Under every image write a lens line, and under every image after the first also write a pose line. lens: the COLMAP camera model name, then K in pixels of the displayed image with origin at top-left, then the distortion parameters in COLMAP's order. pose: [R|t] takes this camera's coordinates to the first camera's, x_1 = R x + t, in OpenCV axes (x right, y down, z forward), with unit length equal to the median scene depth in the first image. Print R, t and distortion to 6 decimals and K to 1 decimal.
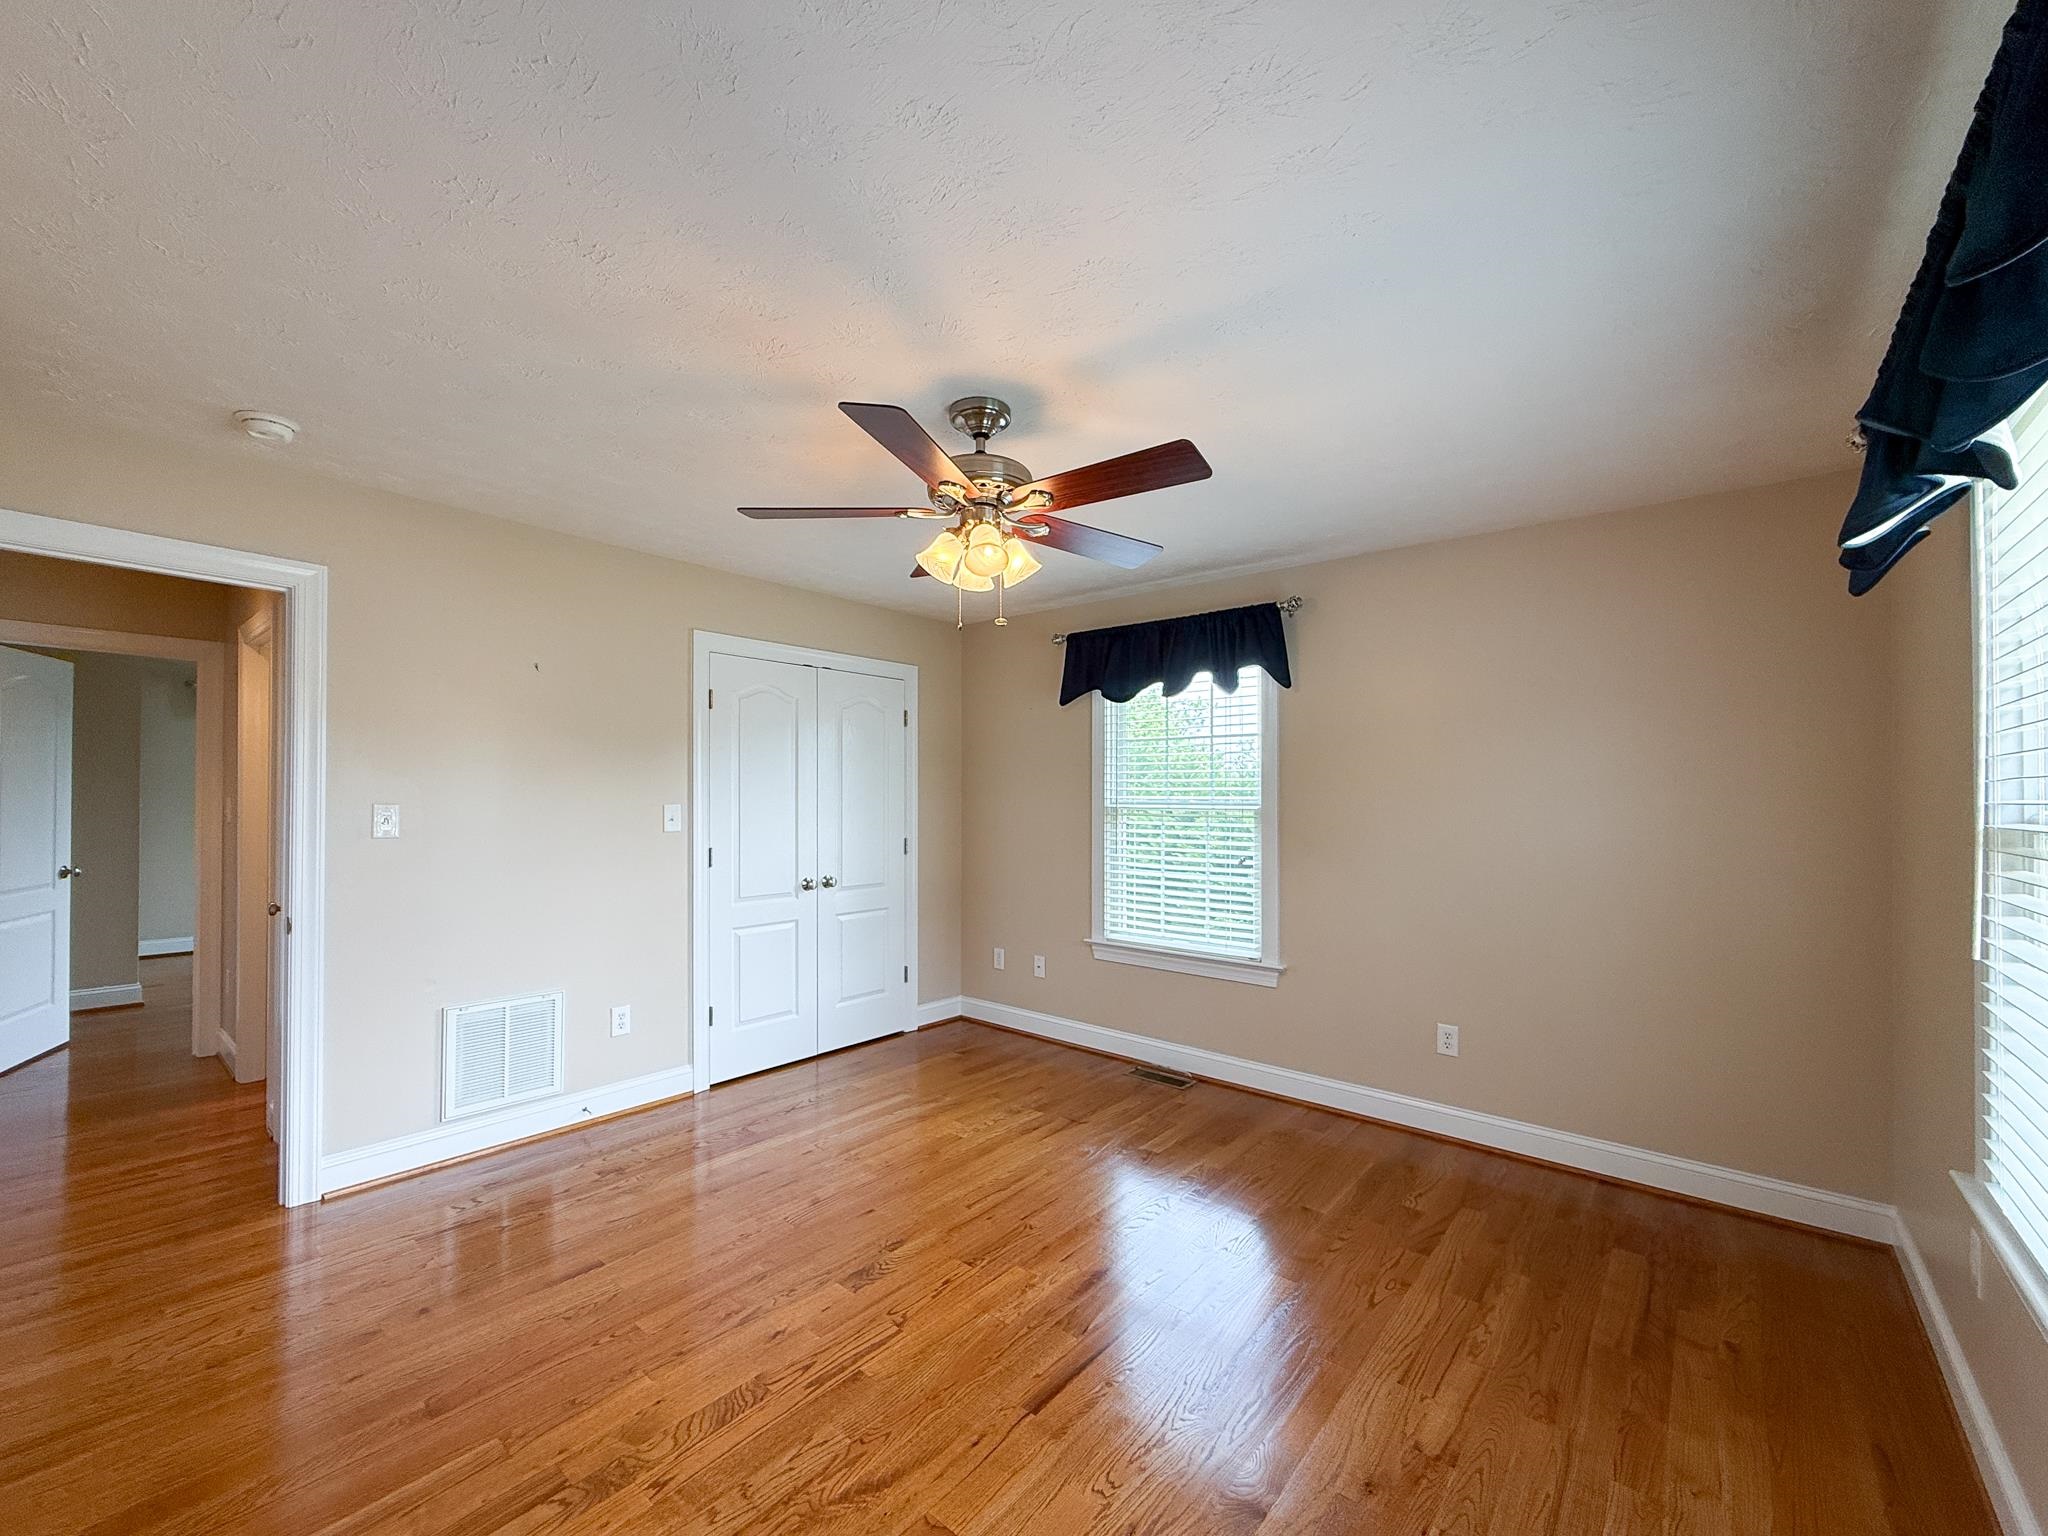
lens RADIAL K [[834.3, 0, 1029.1], [0, 834.3, 765.7], [0, 0, 1]] dist [0.001030, -0.000425]
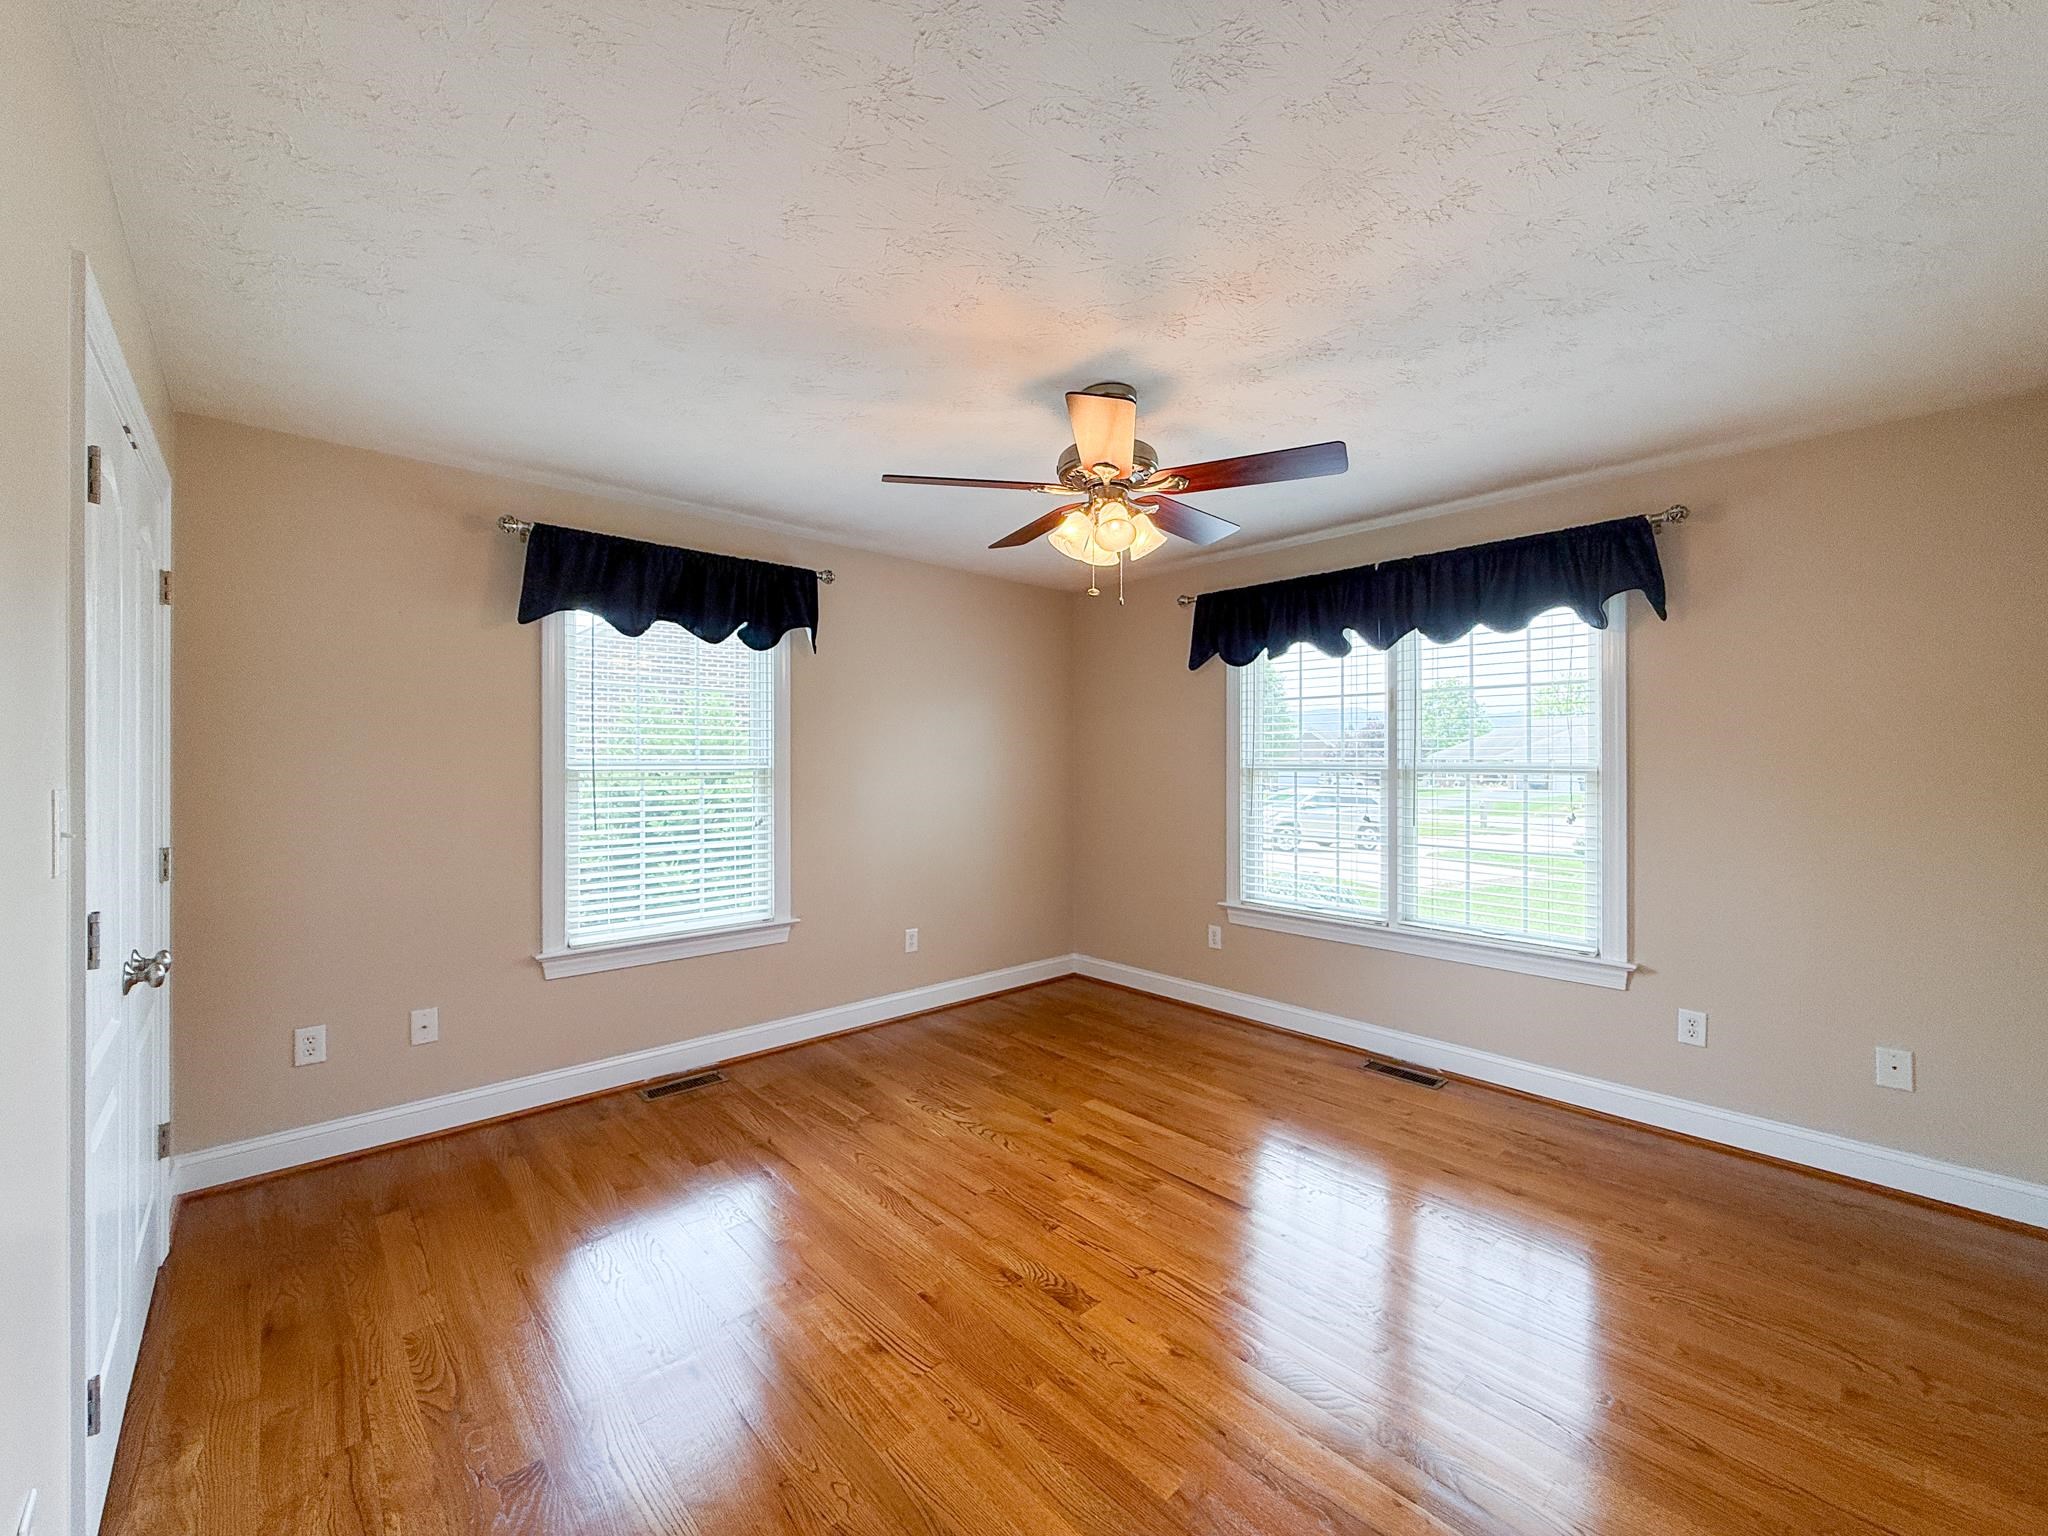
lens RADIAL K [[834.3, 0, 998.0], [0, 834.3, 727.9], [0, 0, 1]] dist [0.001030, -0.000425]
pose [[0.127586, 0.032529, 0.991294, -0.697233], [-0.037307, 0.998912, -0.027977, 0.021709], [-0.991126, -0.033413, 0.128660, 0.616995]]
